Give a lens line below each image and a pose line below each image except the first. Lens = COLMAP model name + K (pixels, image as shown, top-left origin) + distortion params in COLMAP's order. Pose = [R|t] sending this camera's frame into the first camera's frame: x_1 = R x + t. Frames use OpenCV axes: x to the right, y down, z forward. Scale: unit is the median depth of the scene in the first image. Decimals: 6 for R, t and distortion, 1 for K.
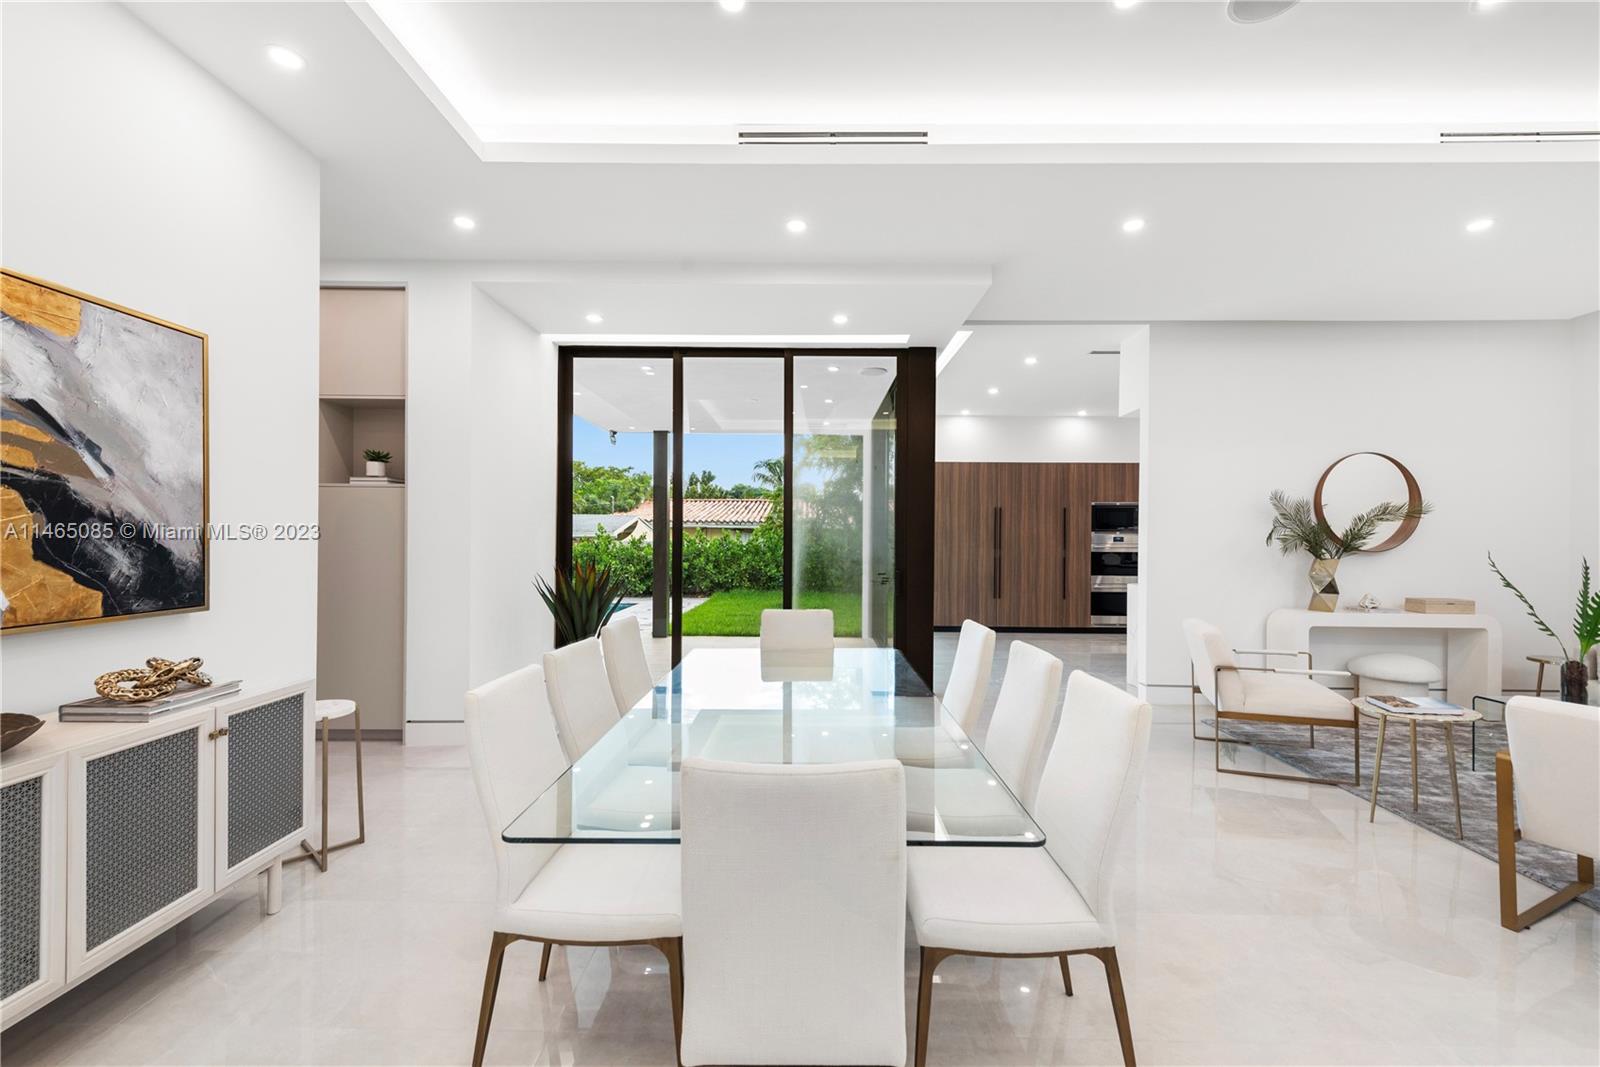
lens RADIAL K [[627.5, 0, 796.6], [0, 627.5, 541.1], [0, 0, 1]] dist [0.011268, -0.002951]
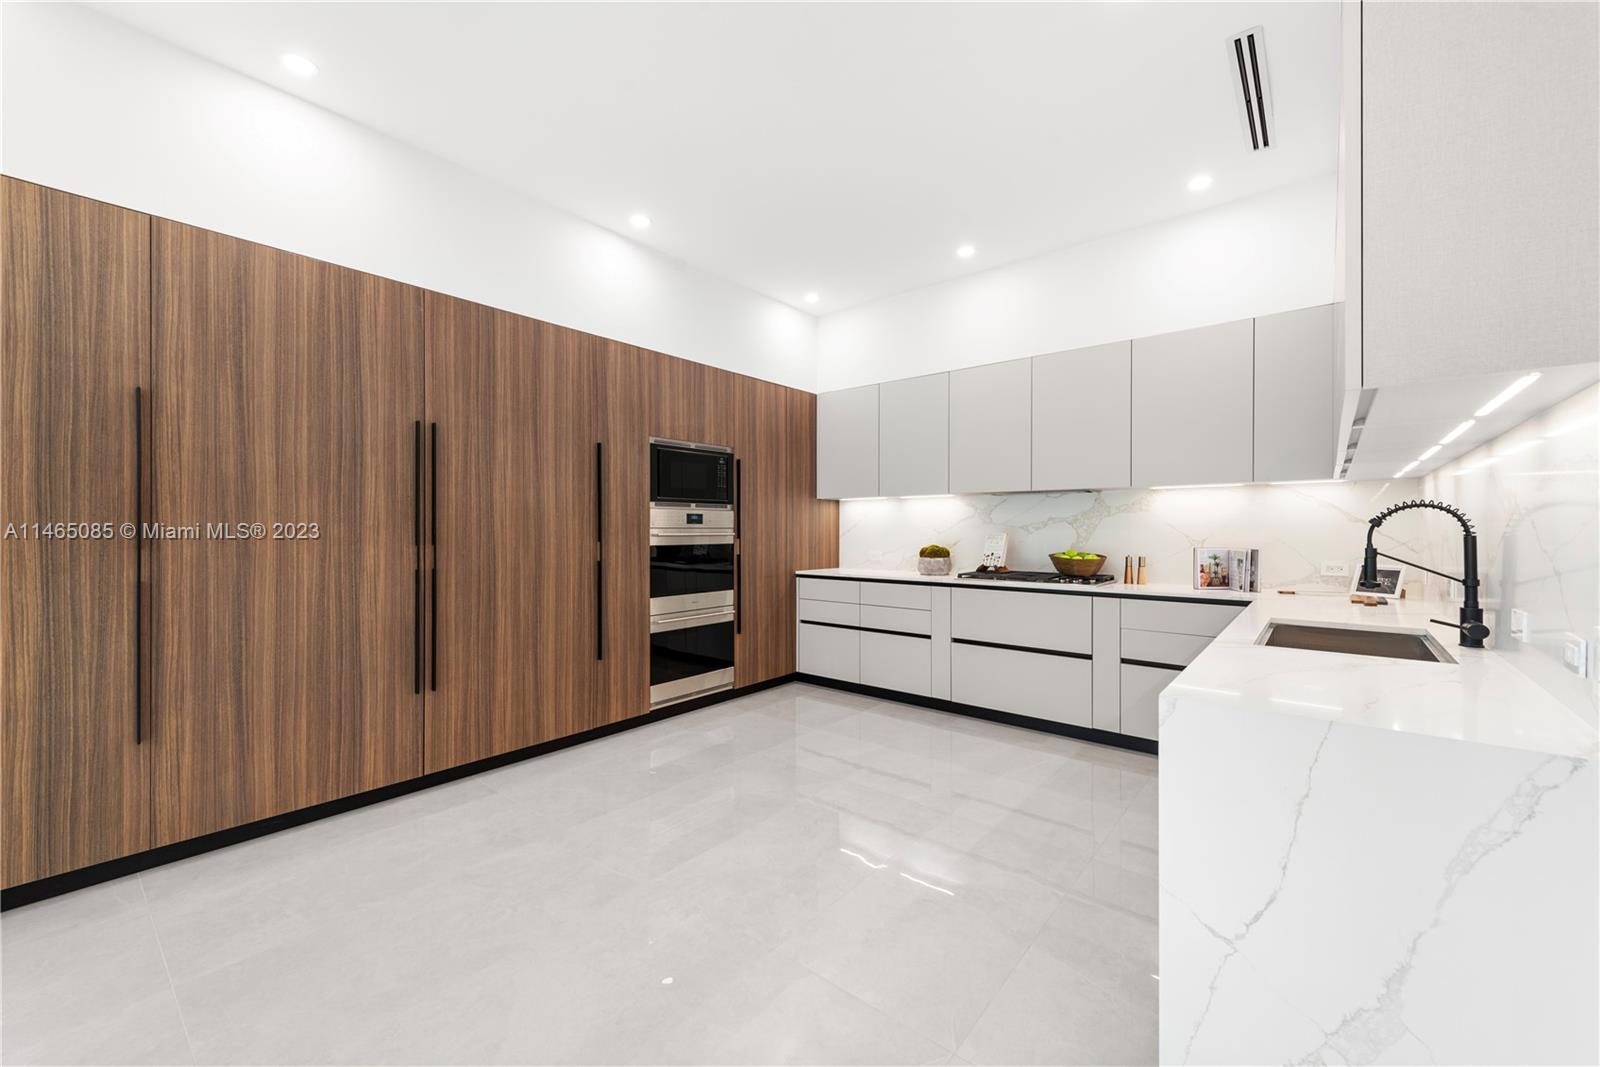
lens RADIAL K [[627.5, 0, 791.5], [0, 627.5, 530.3], [0, 0, 1]] dist [0.011268, -0.002951]
pose [[0.636437, -0.007533, 0.771292, 0.184874], [0.007896, 0.999964, 0.003251, 0.005206], [-0.771288, 0.004021, 0.636473, 0.636285]]
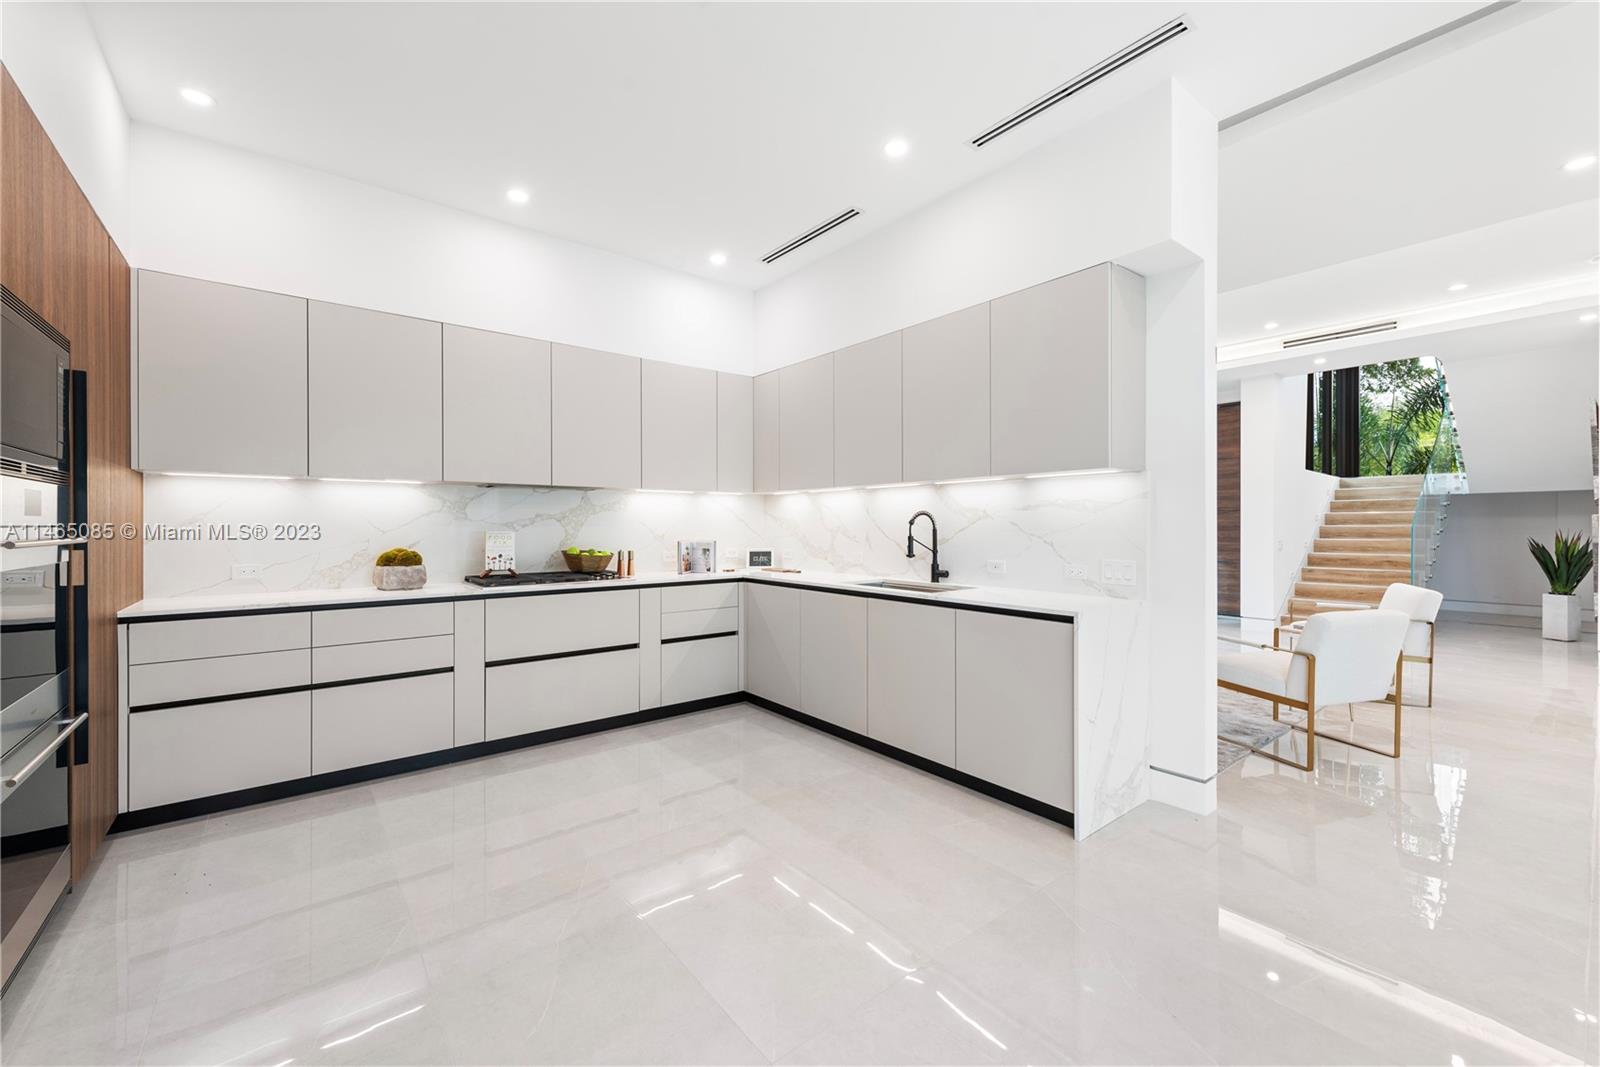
lens RADIAL K [[627.5, 0, 798.6], [0, 627.5, 527.0], [0, 0, 1]] dist [0.011268, -0.002951]
pose [[-0.626015, -0.004613, 0.779797, 0.207961], [0.003143, 0.999959, 0.008439, 0.004540], [-0.779805, 0.007734, -0.625975, 0.894915]]
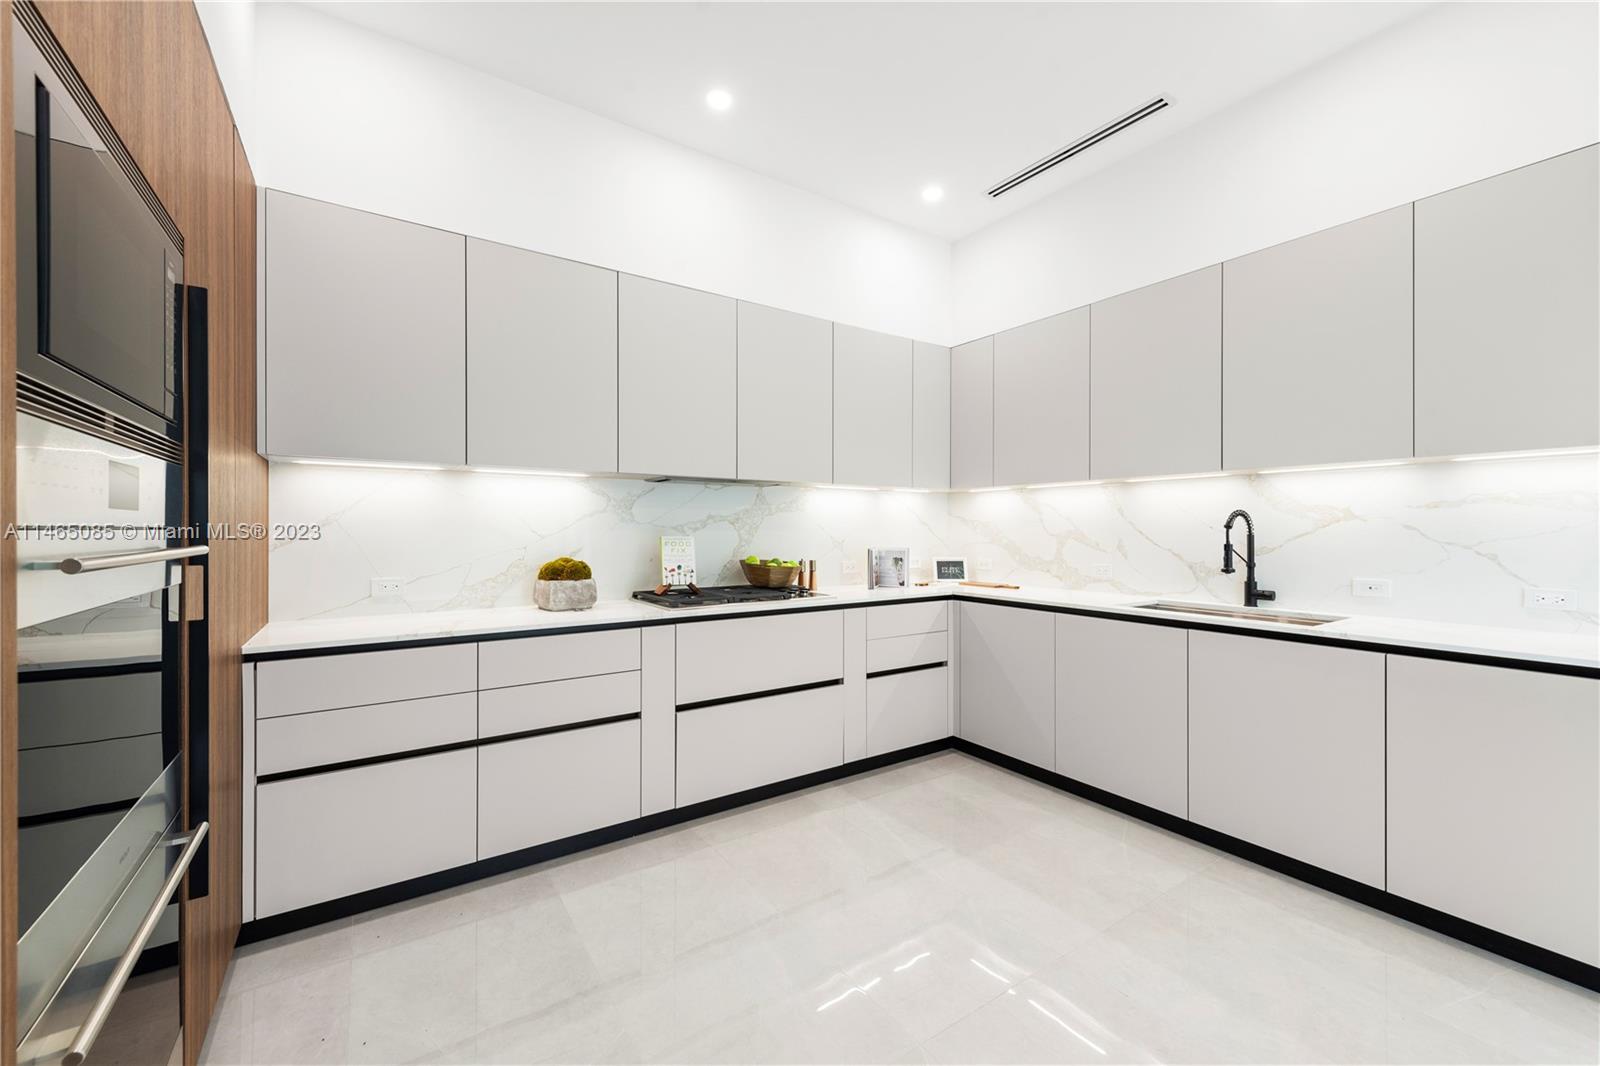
lens RADIAL K [[627.5, 0, 806.8], [0, 627.5, 530.5], [0, 0, 1]] dist [0.011268, -0.002951]
pose [[-0.565948, -0.004814, 0.824427, 0.328009], [0.001939, 0.999972, 0.007171, 0.004952], [-0.824439, 0.005657, -0.565923, 0.917007]]
